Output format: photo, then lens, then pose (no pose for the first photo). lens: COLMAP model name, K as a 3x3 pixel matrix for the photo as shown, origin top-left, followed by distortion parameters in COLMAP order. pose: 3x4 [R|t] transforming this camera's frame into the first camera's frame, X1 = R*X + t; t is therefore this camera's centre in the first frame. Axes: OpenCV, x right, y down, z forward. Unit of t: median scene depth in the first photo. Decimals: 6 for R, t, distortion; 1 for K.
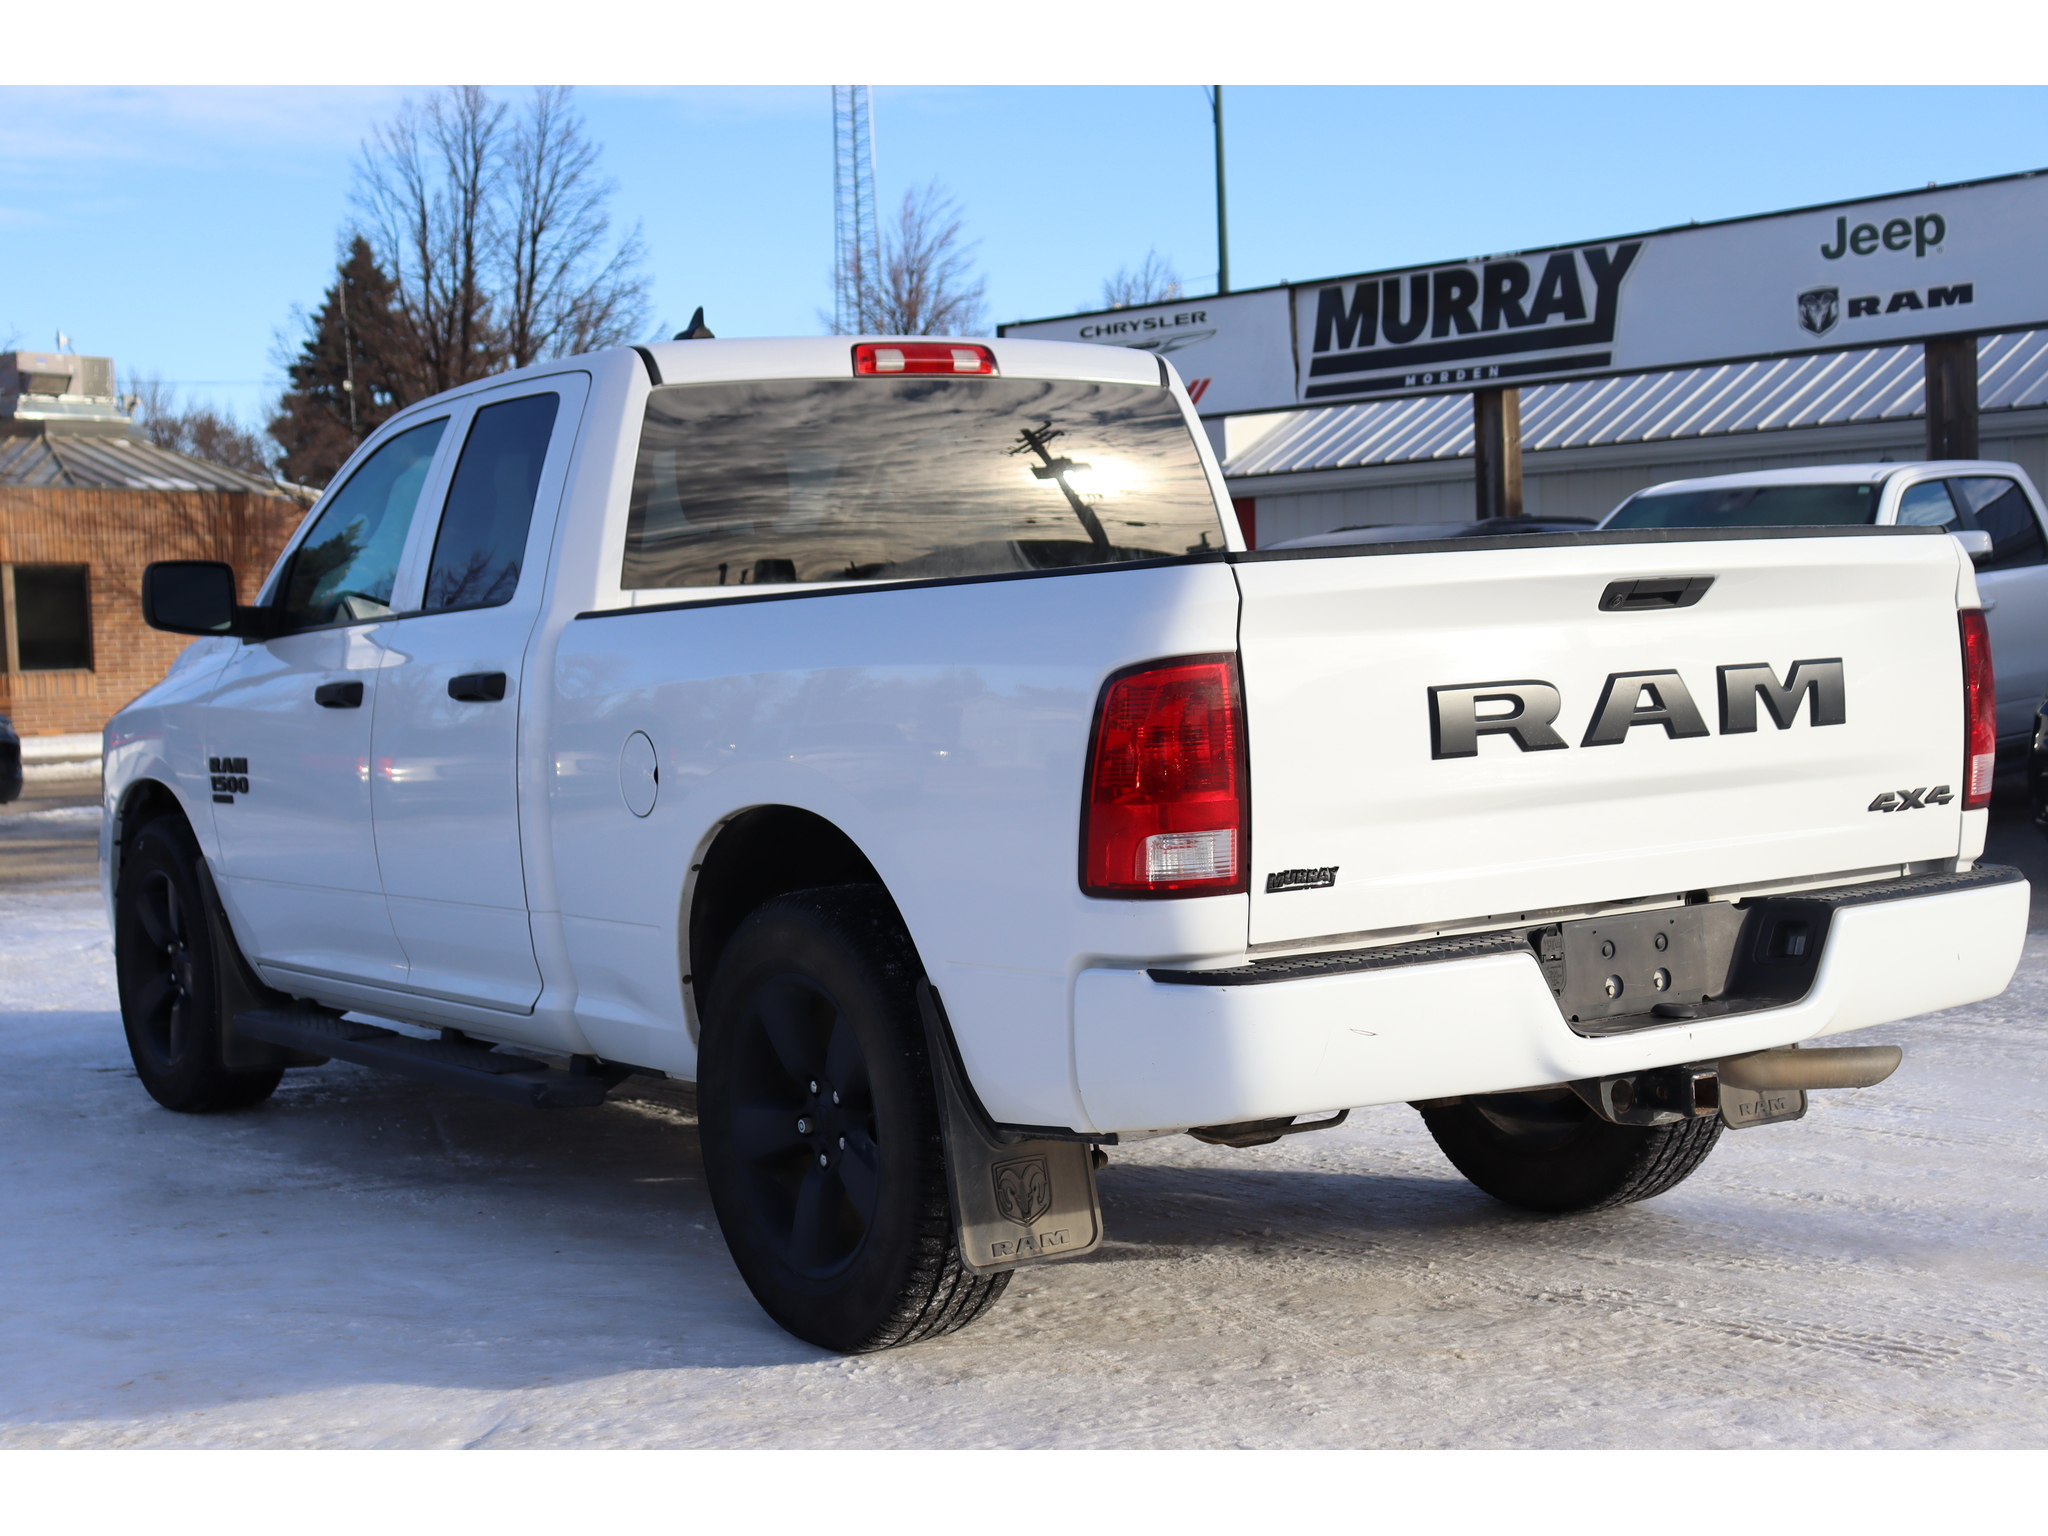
lens RADIAL K [[3067.0, 0, 1024.0], [0, 3067.0, 768.0], [0, 0, 1]] dist [0.105634, 0.047286]
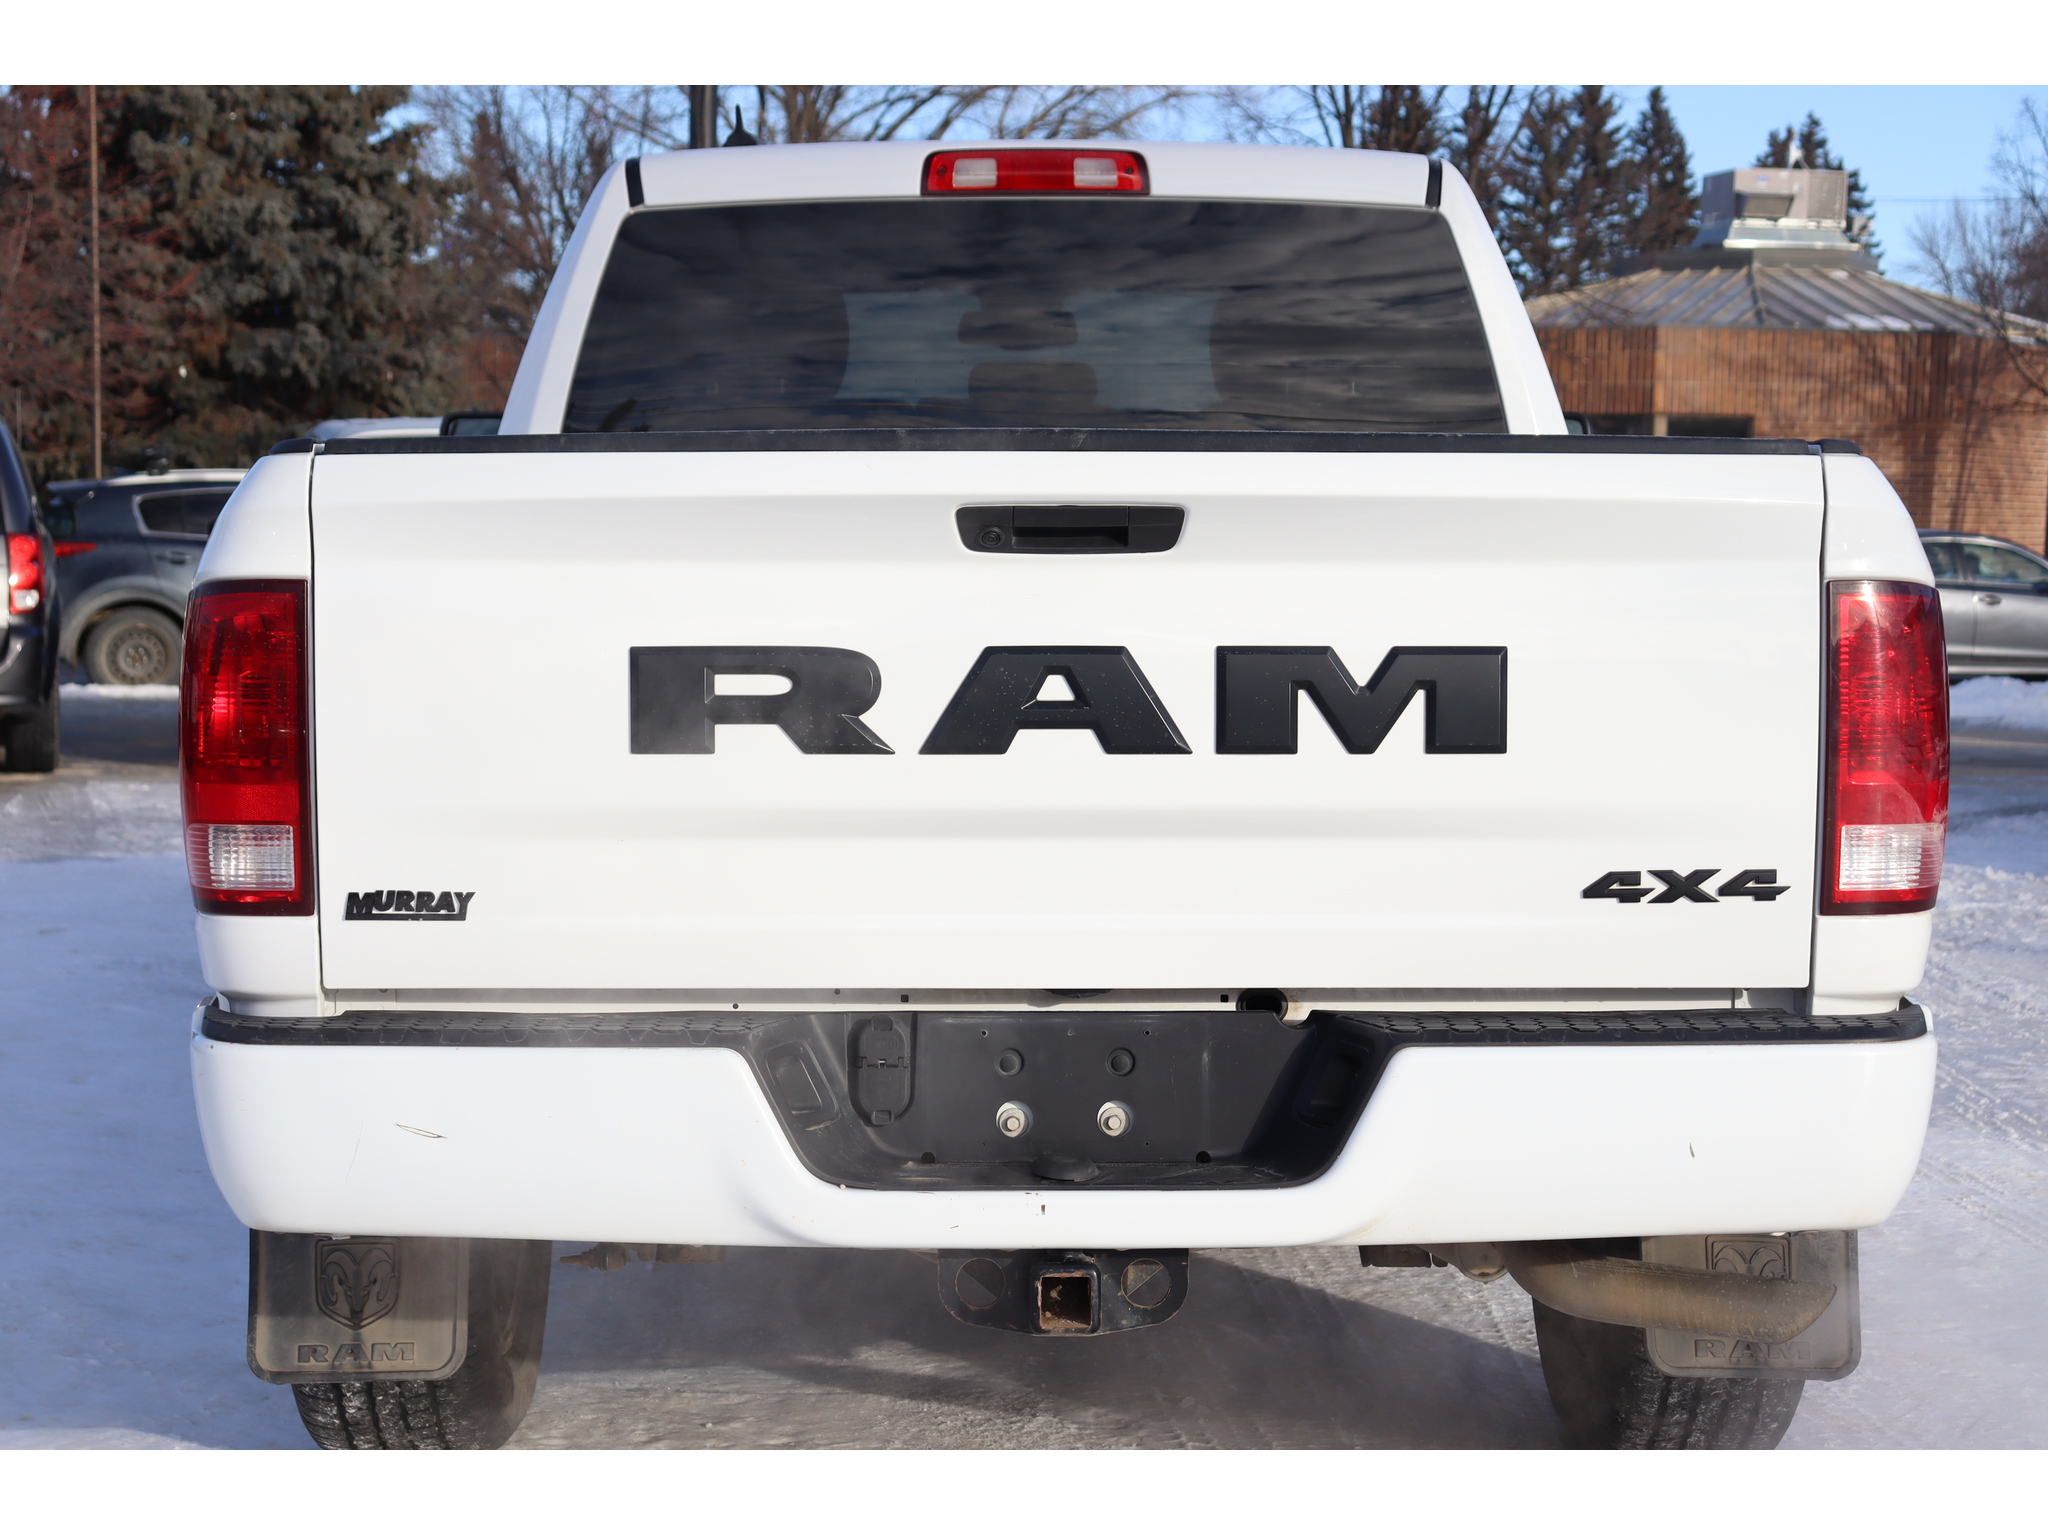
lens RADIAL K [[3559.0, 0, 1024.0], [0, 3559.0, 768.0], [0, 0, 1]] dist [0.164608, 0.187497]
pose [[0.823032, 0.084739, -0.561639, 0.431399], [-0.066803, 0.996387, 0.052438, -0.031075], [0.564053, -0.005639, 0.825719, 0.257150]]
